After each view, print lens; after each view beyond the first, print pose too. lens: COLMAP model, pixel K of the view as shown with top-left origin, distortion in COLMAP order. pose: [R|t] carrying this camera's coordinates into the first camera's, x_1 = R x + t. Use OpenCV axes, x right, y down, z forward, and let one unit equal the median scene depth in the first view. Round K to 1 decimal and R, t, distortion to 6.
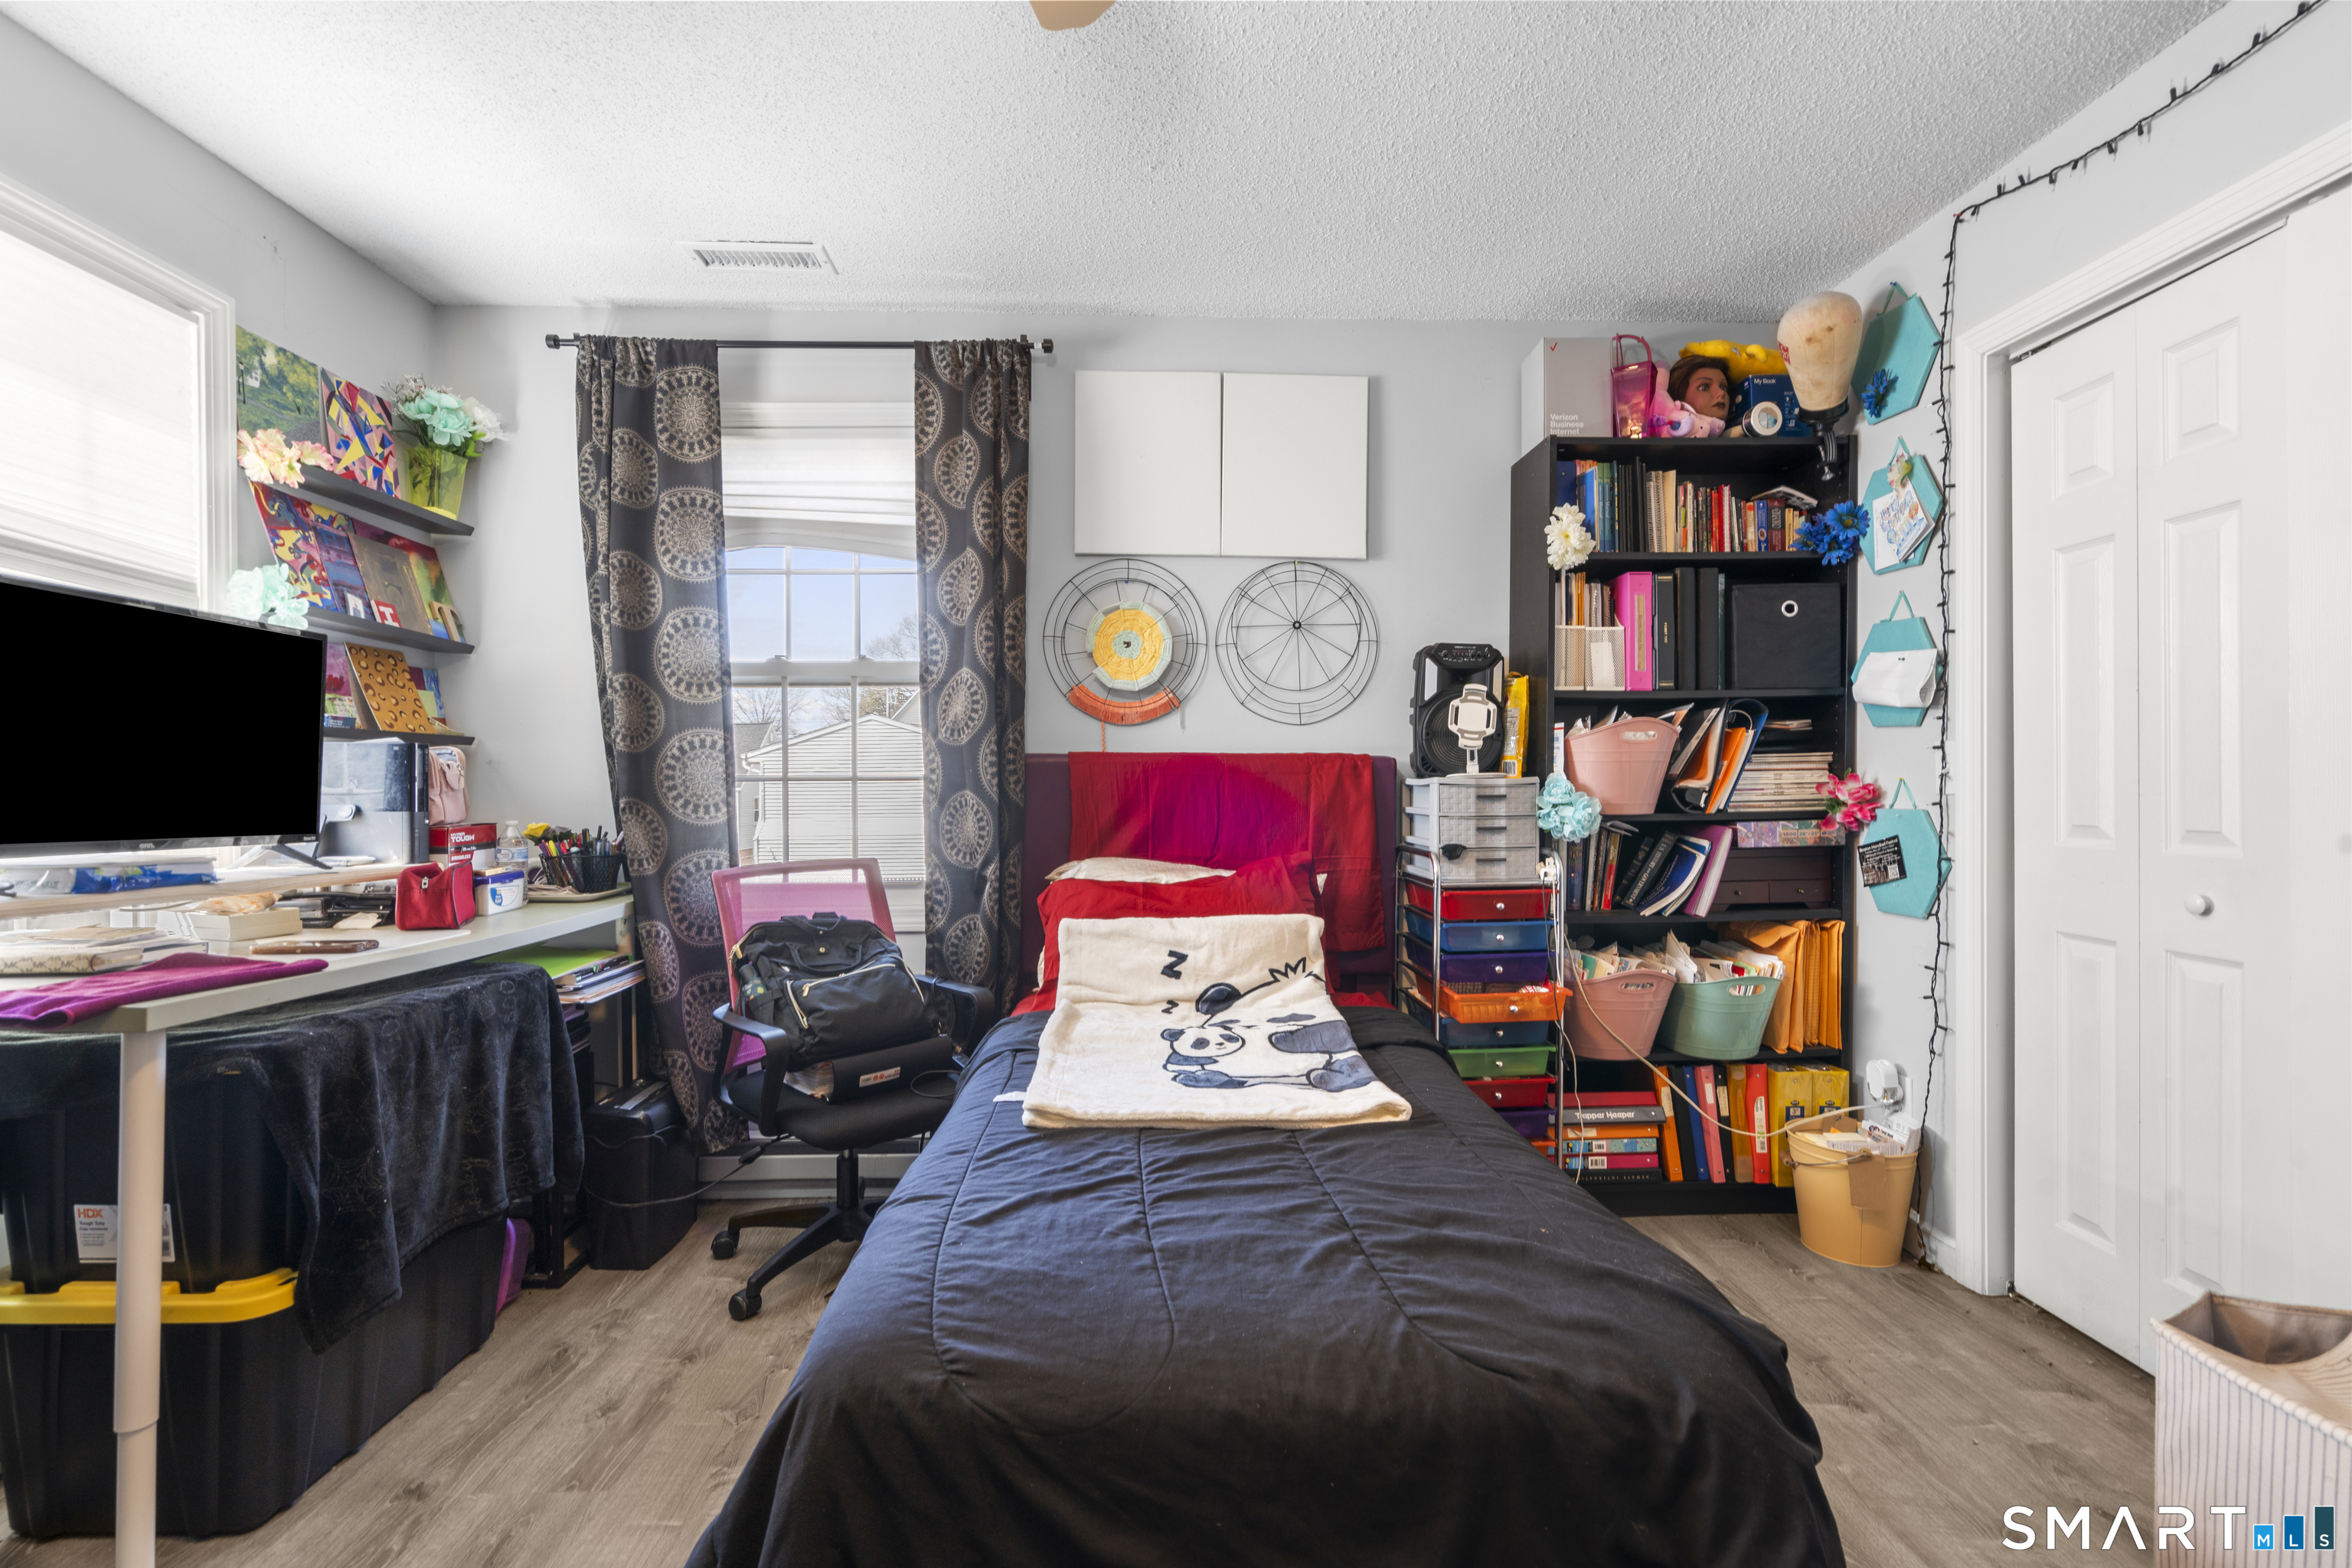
lens RADIAL K [[1054.1, 0, 1172.7], [0, 1054.1, 791.6], [0, 0, 1]] dist [-0.010546, 0.005407]
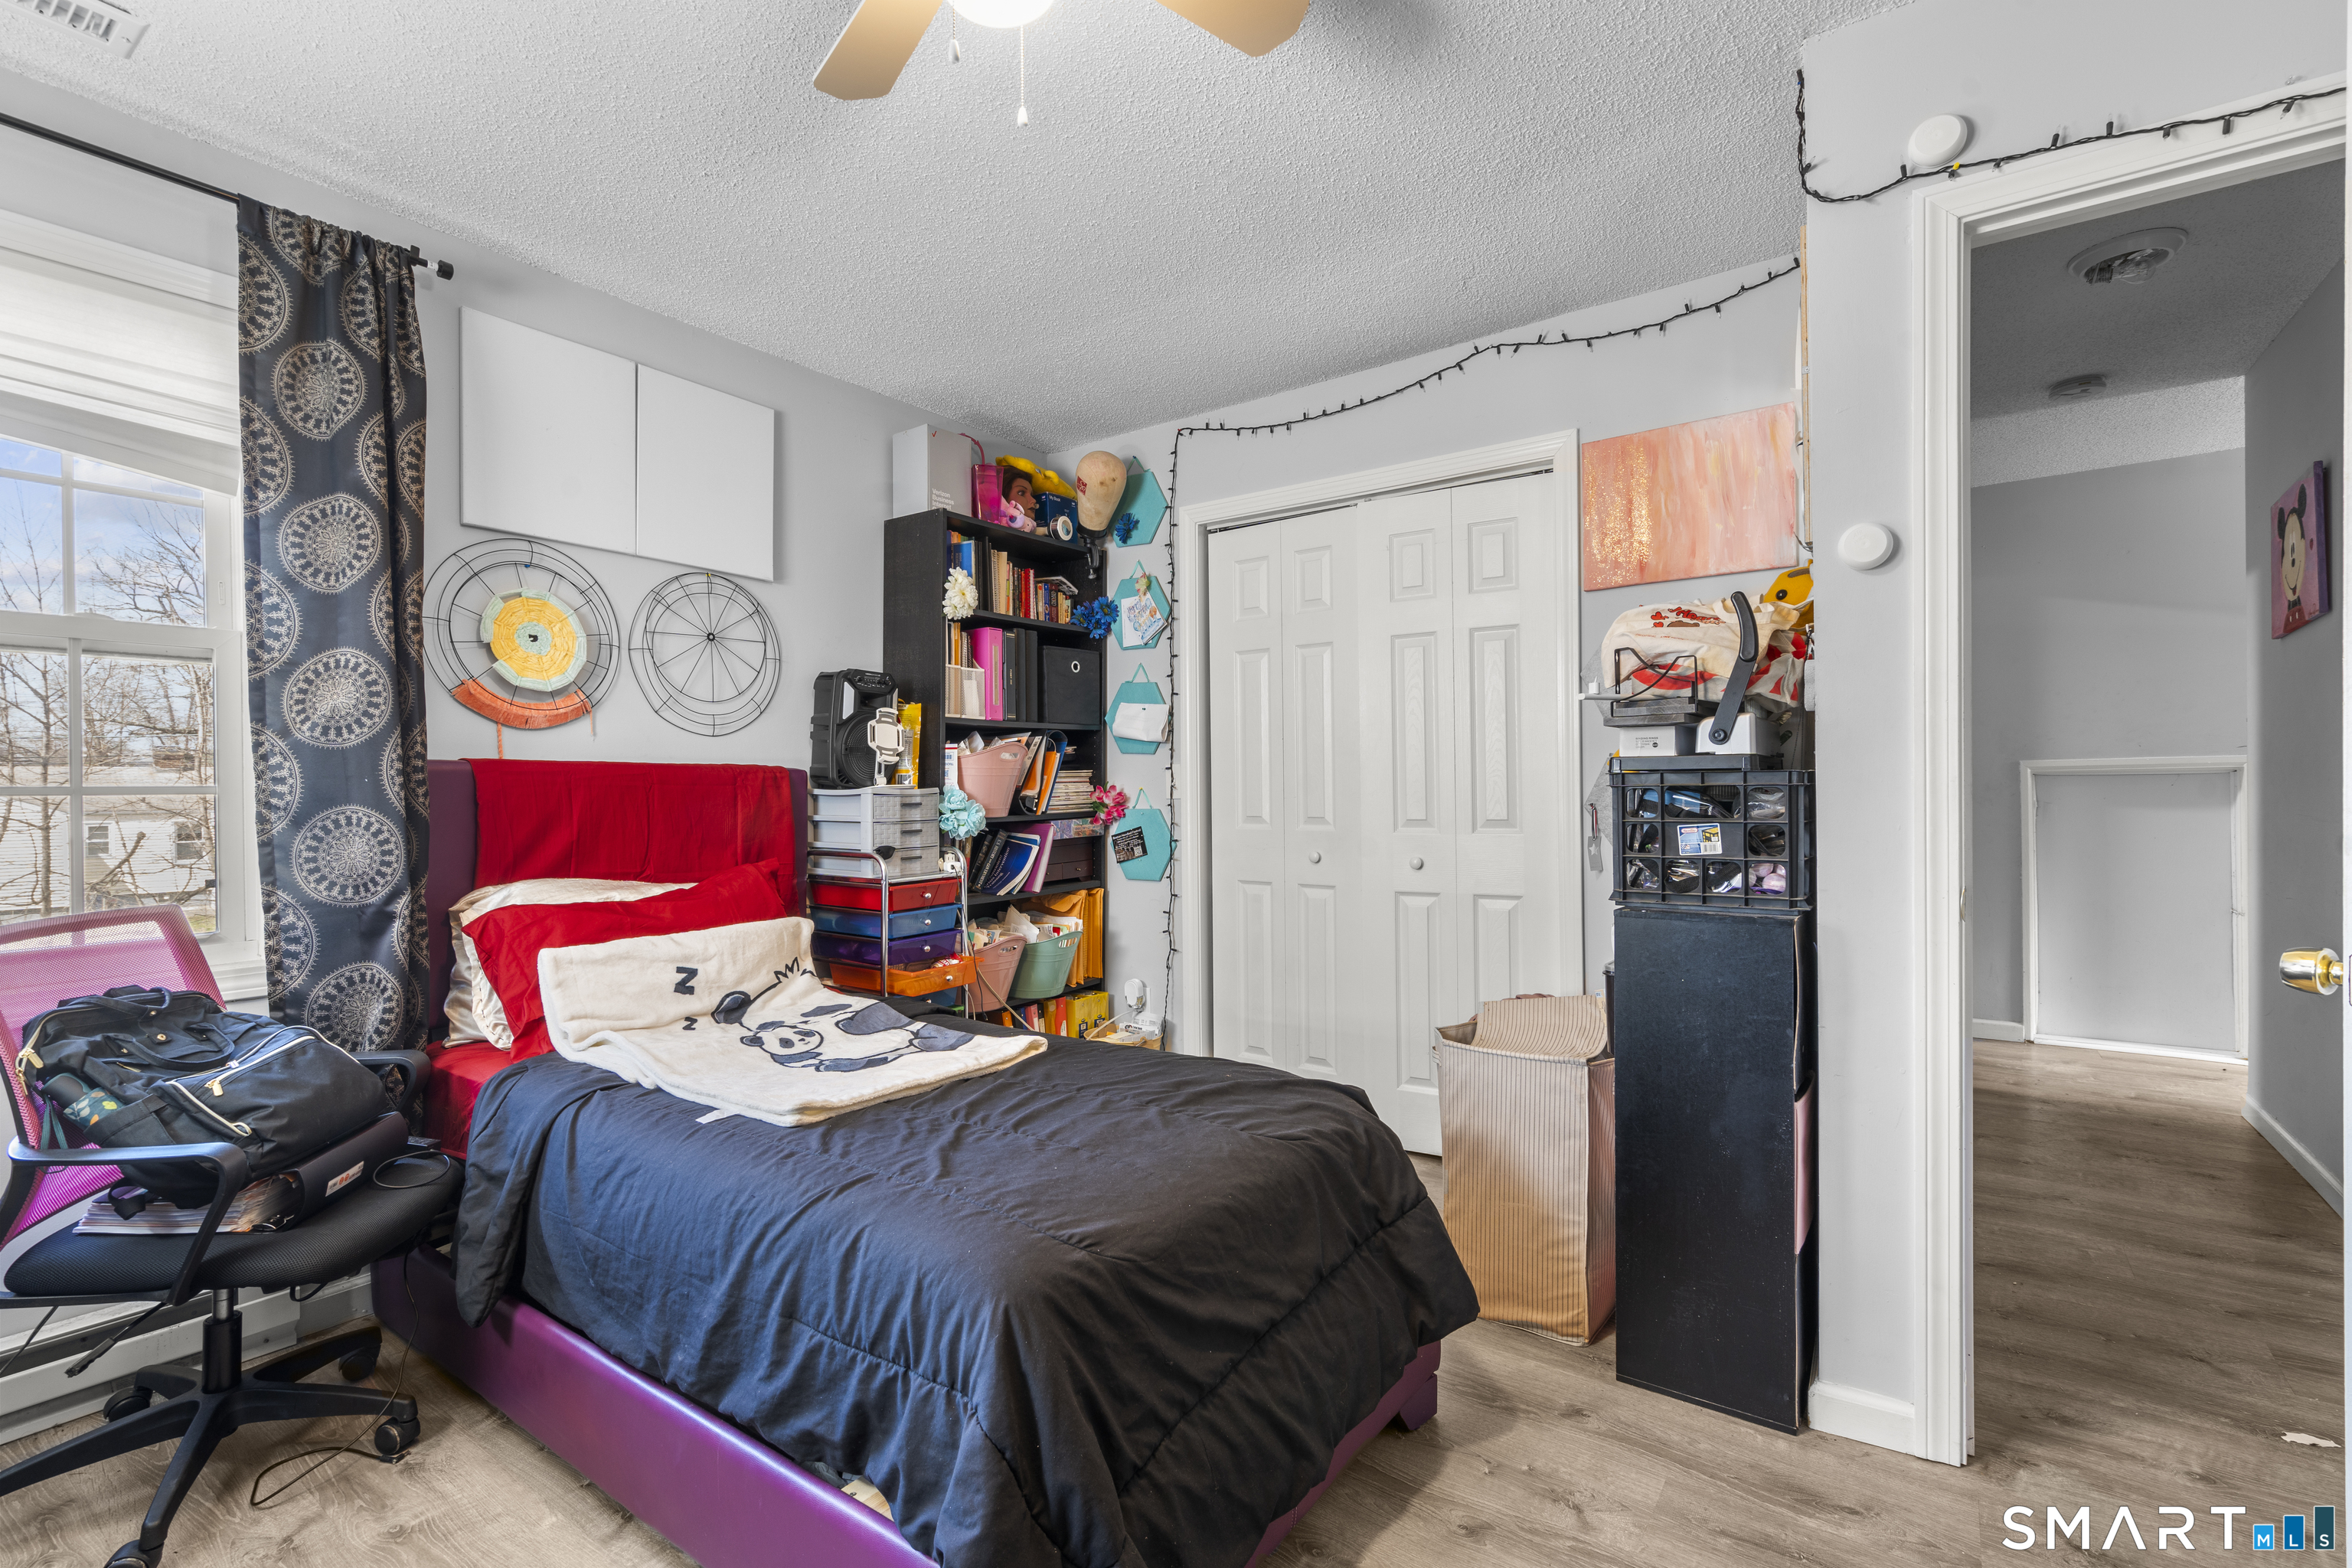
lens RADIAL K [[1054.1, 0, 1172.3], [0, 1054.1, 793.2], [0, 0, 1]] dist [-0.010546, 0.005407]
pose [[0.612852, -0.005035, 0.790182, -0.453186], [0.010108, 0.999948, -0.001468, -0.003017], [-0.790133, 0.008886, 0.612871, 0.042724]]
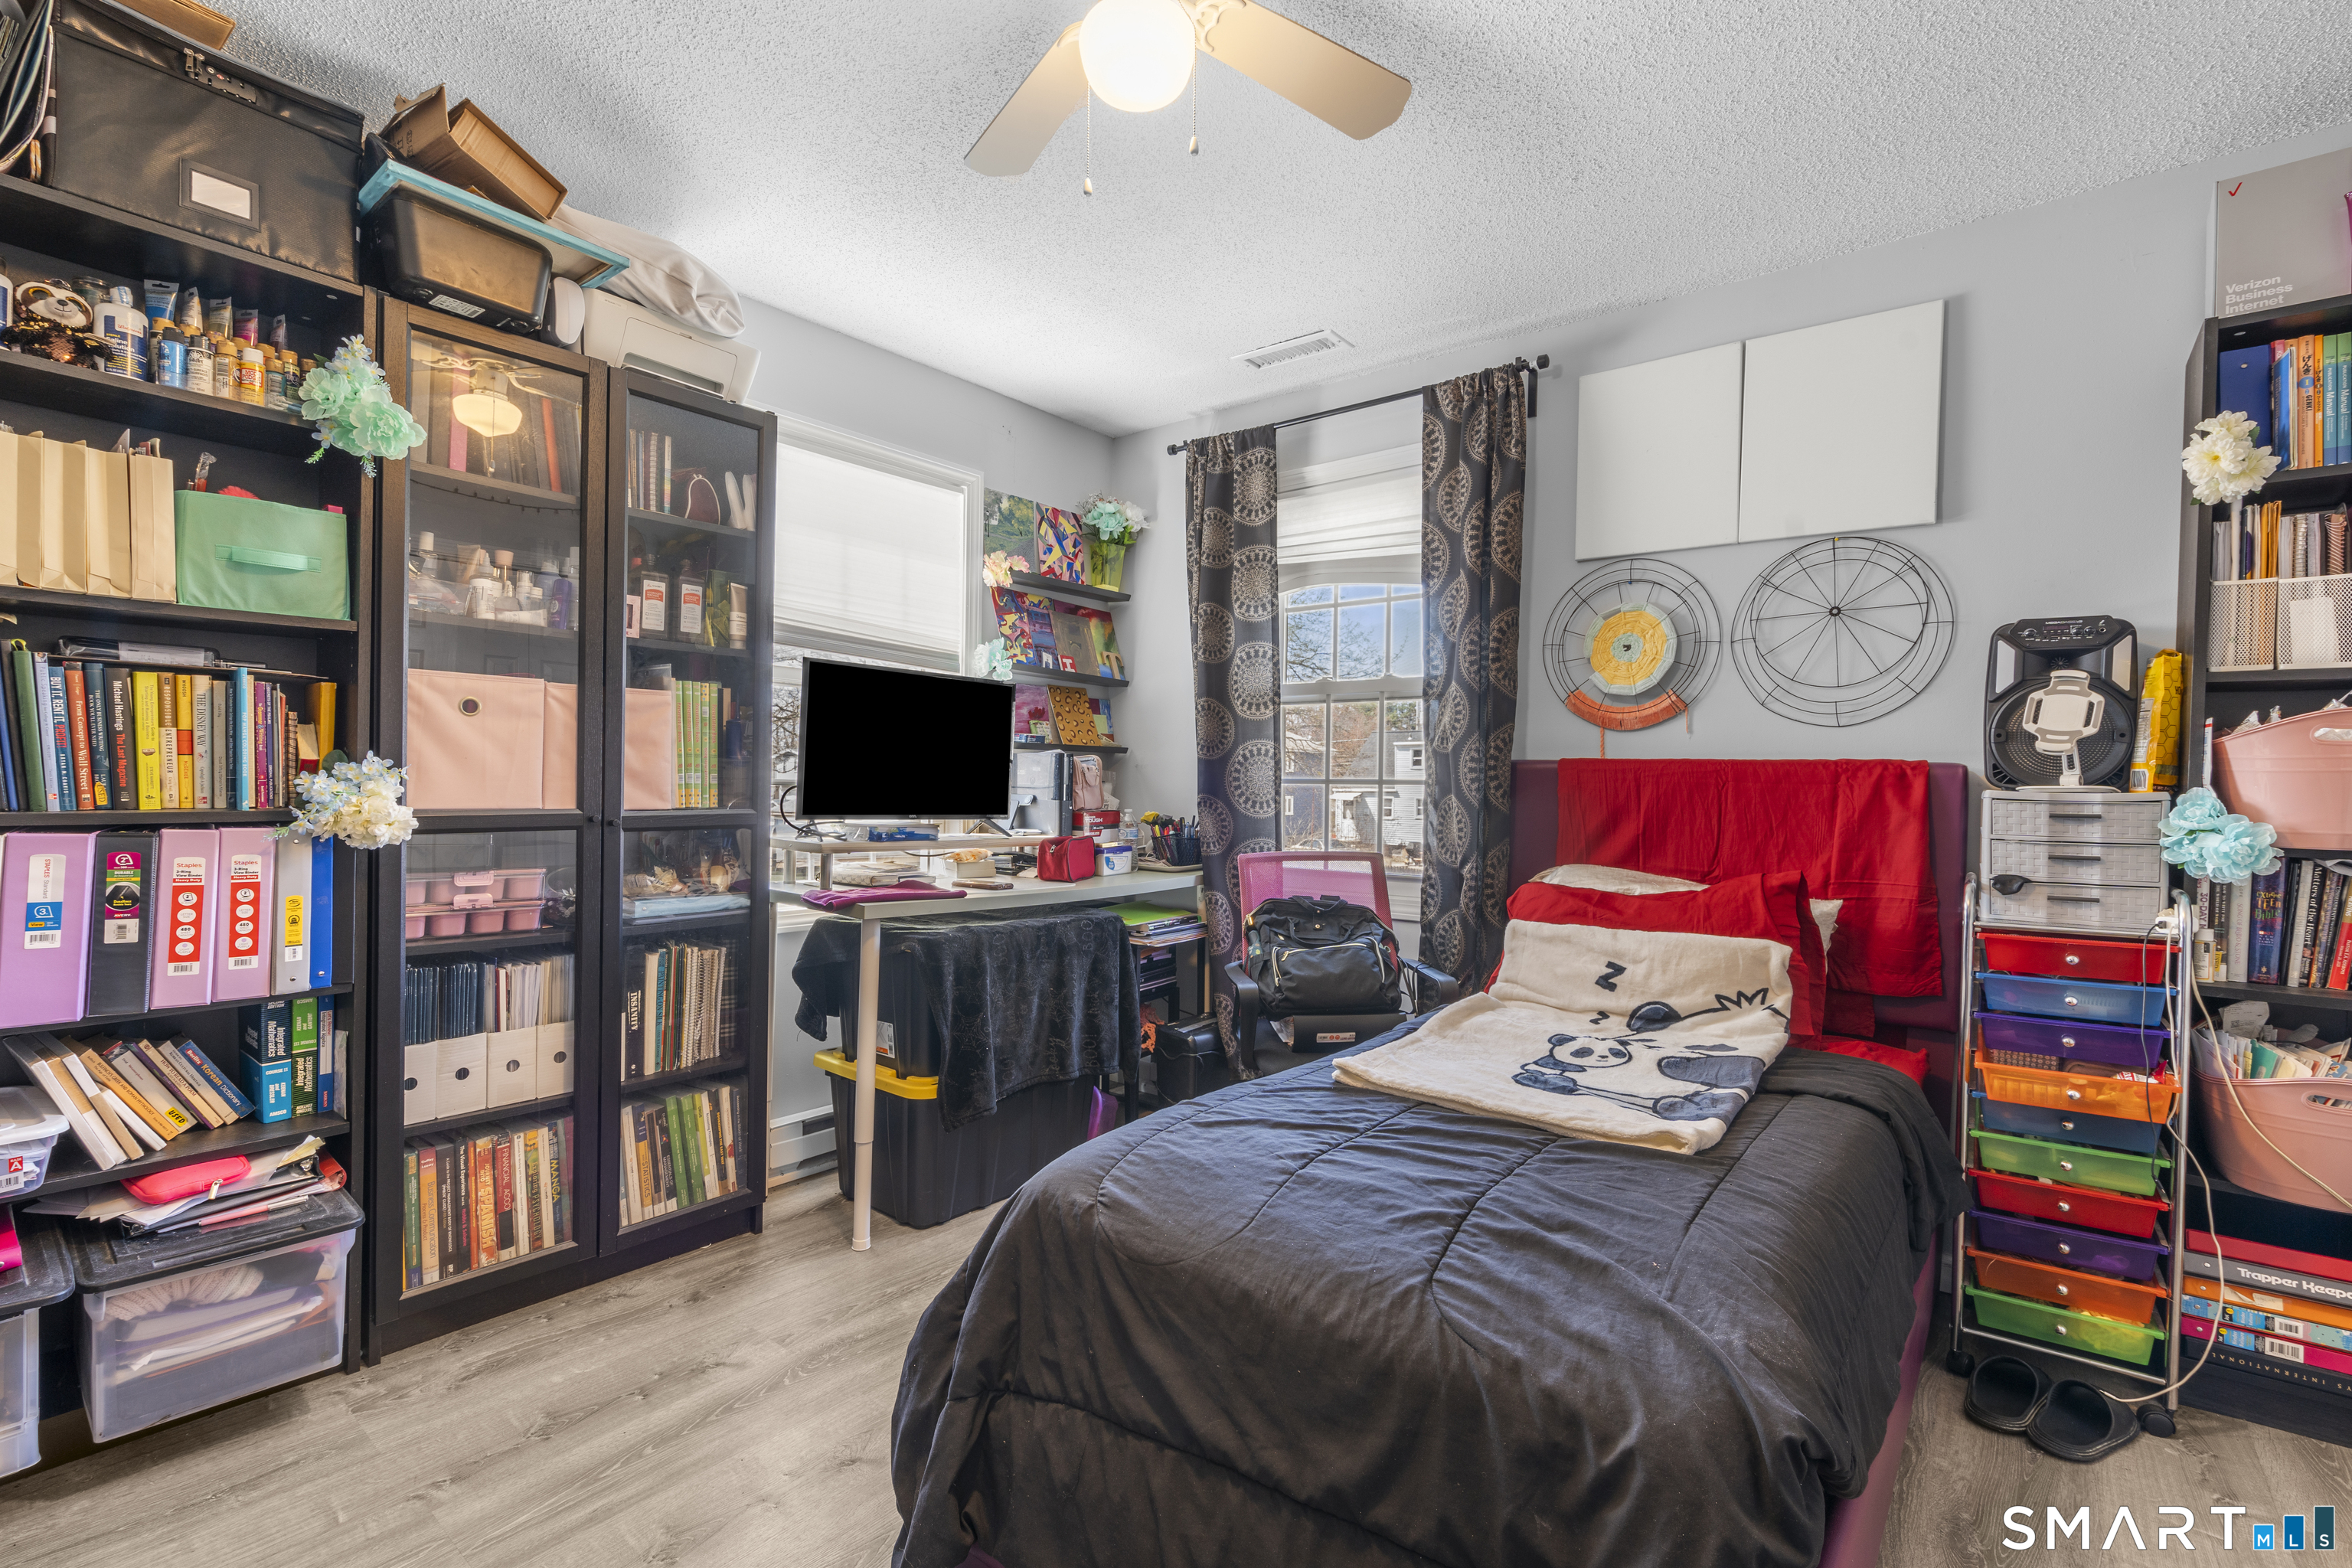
lens RADIAL K [[1054.1, 0, 1171.4], [0, 1054.1, 791.5], [0, 0, 1]] dist [-0.010546, 0.005407]
pose [[0.757549, 0.019388, -0.652491, 0.301934], [-0.020192, 0.999777, 0.006263, -0.004985], [0.652466, 0.008430, 0.757771, -0.007552]]
